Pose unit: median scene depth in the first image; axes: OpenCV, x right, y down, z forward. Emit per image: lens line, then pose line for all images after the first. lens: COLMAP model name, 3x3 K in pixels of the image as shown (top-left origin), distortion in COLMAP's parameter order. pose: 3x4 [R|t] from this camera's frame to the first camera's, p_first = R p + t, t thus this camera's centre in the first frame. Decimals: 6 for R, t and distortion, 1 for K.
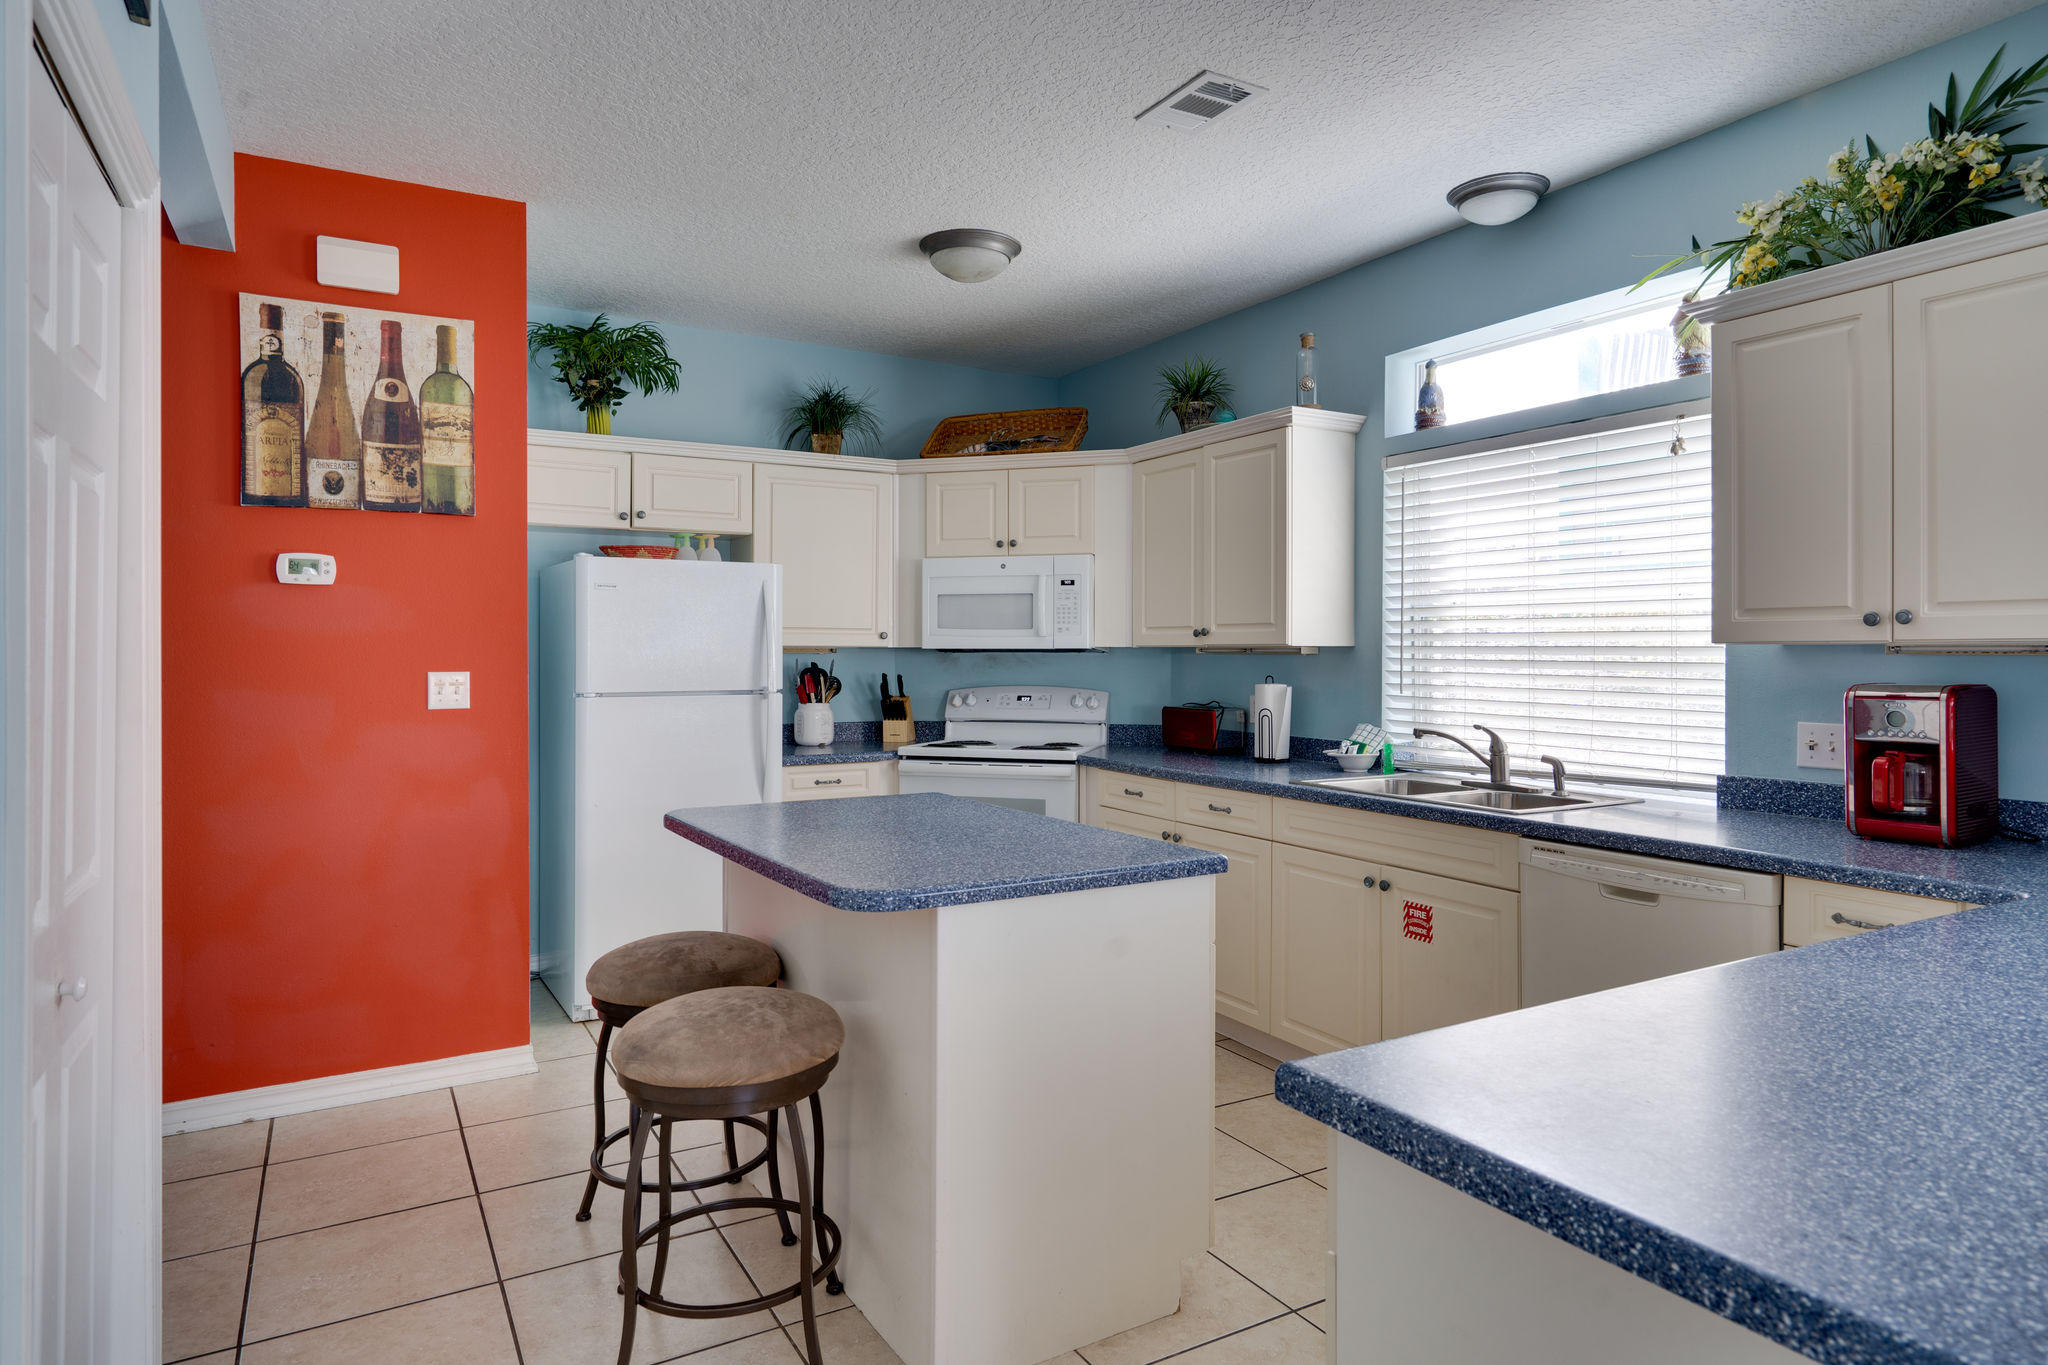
lens RADIAL K [[1183.7, 0, 1004.2], [0, 1183.7, 647.7], [0, 0, 1]] dist [0.004882, 0.002175]
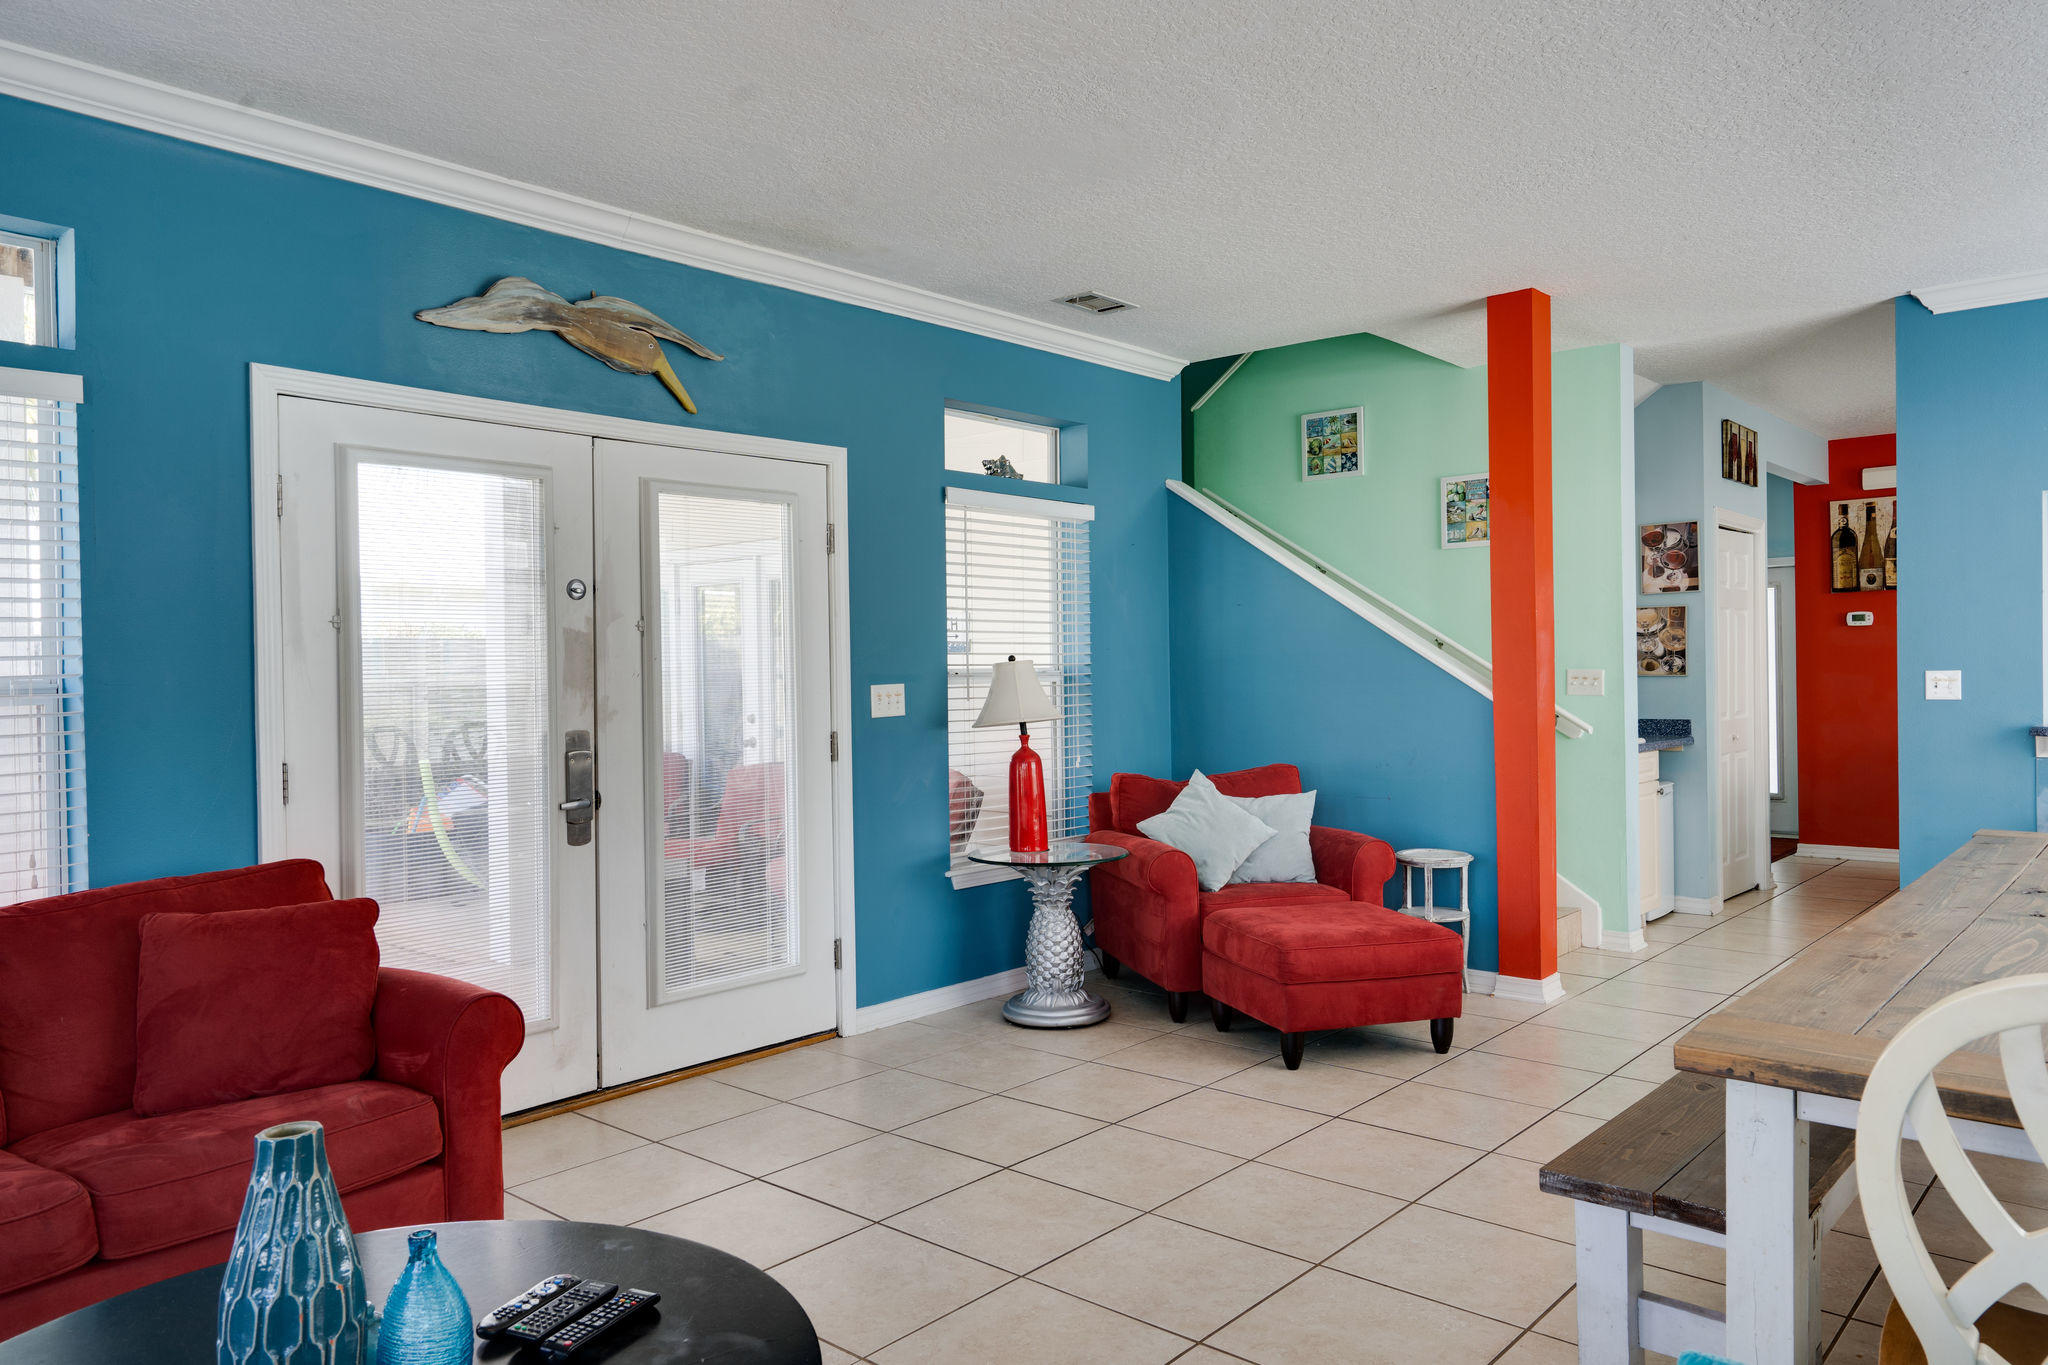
lens RADIAL K [[1384.9, 0, 1022.6], [0, 1384.9, 679.5], [0, 0, 1]] dist [0.001658, -0.004123]
pose [[0.325317, 0.000510, -0.945605, 1.340552], [0.019134, 0.999792, 0.007121, -0.000397], [0.945411, -0.020410, 0.325240, -1.319595]]
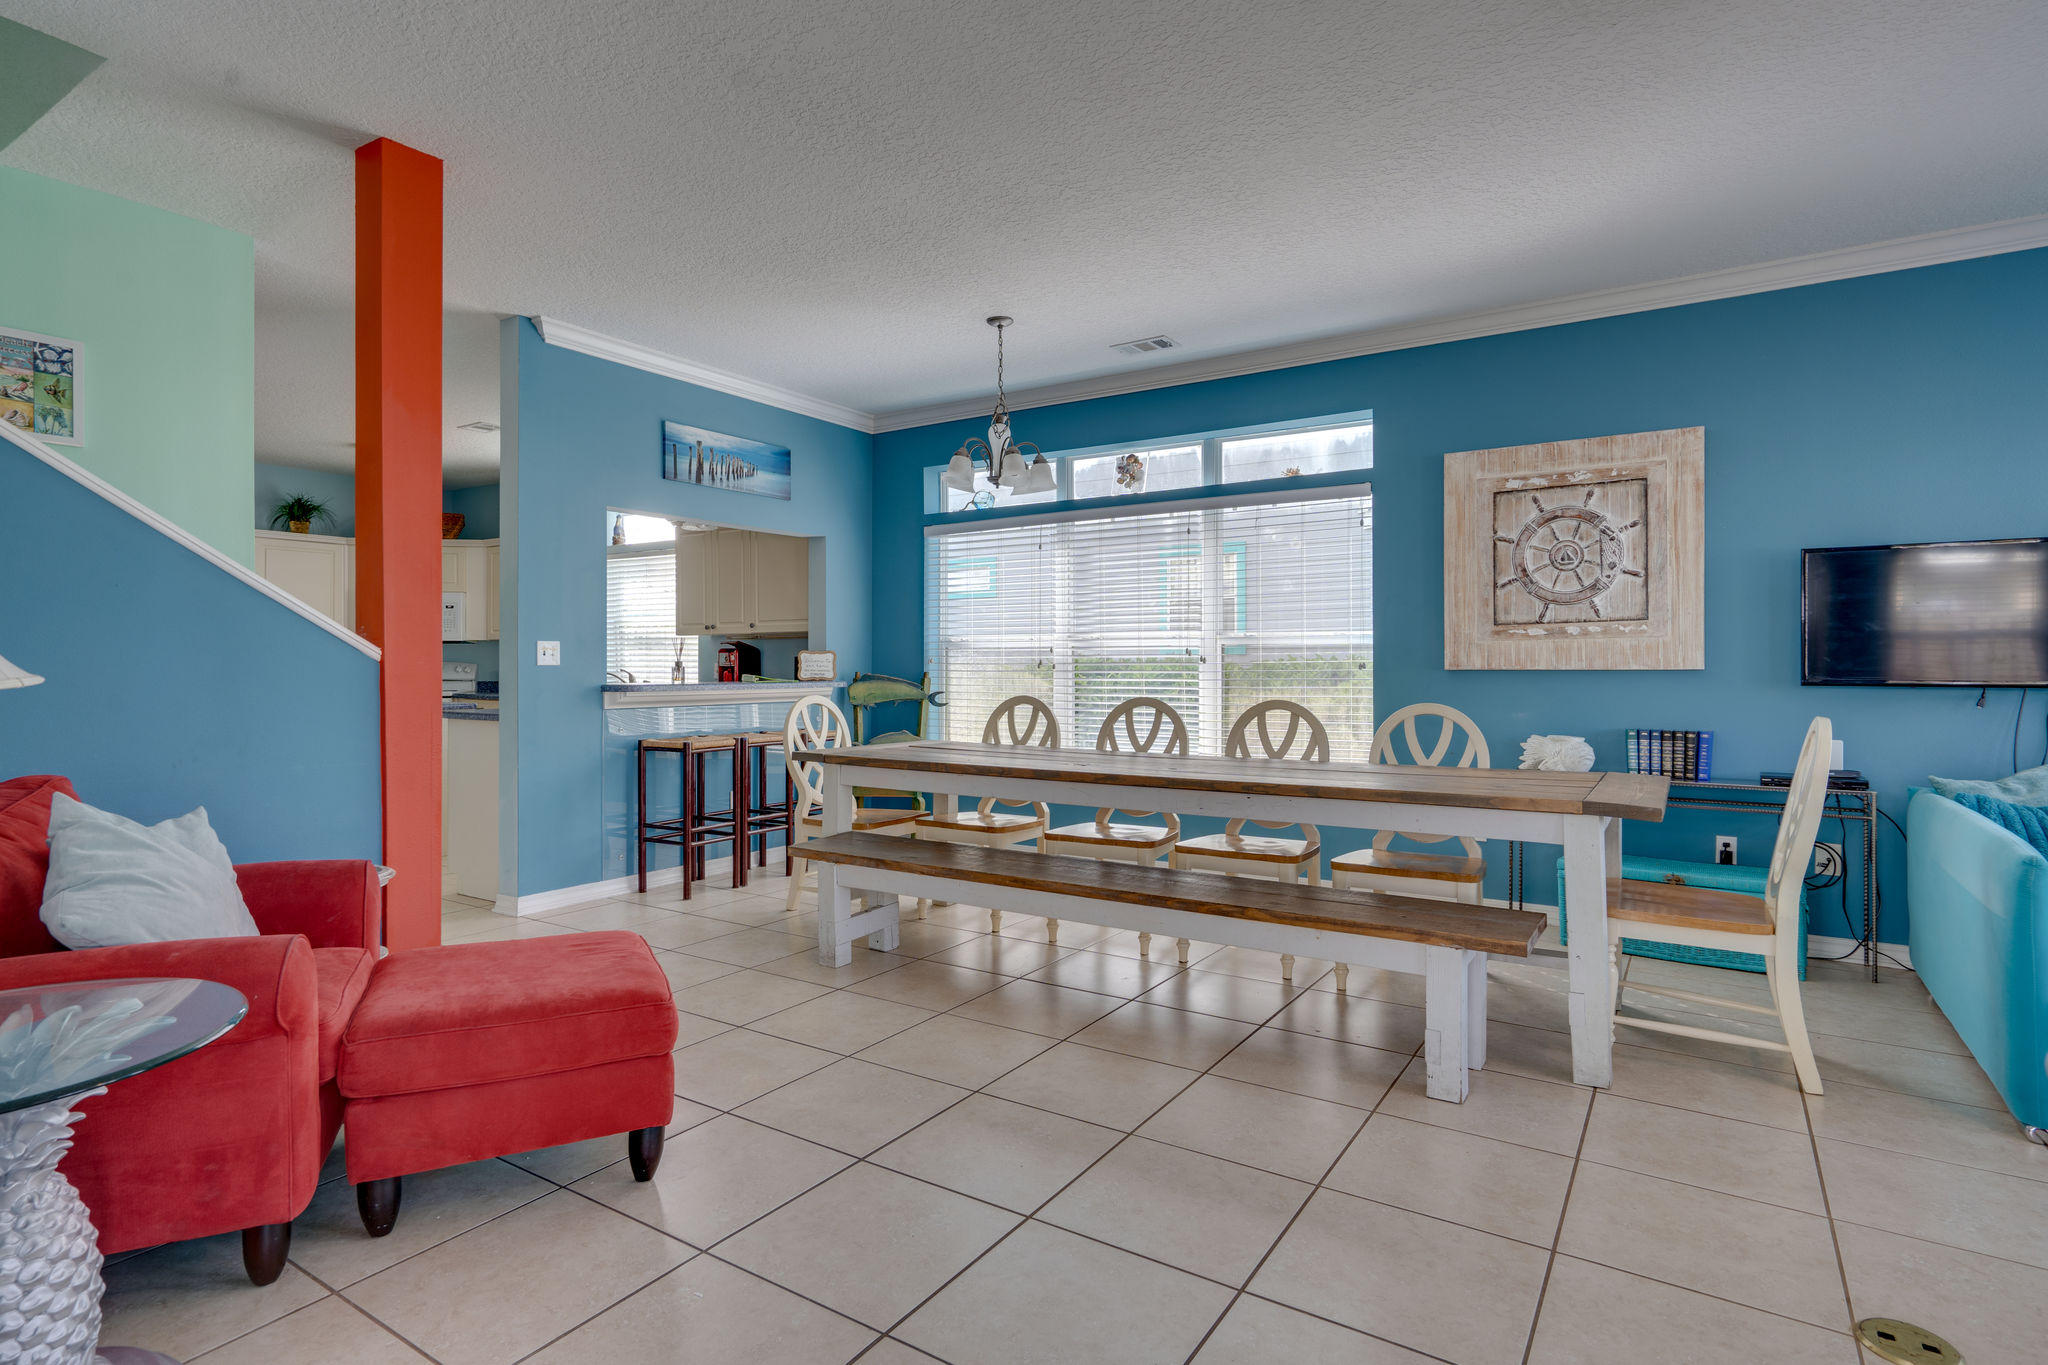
lens RADIAL K [[1047.4, 0, 1017.9], [0, 1047.4, 661.7], [0, 0, 1]] dist [0.000913, 0.000371]
pose [[0.887260, -0.002980, 0.461261, 0.125089], [0.001687, 0.999993, 0.003214, 0.044380], [-0.461267, -0.002073, 0.887259, -1.371723]]
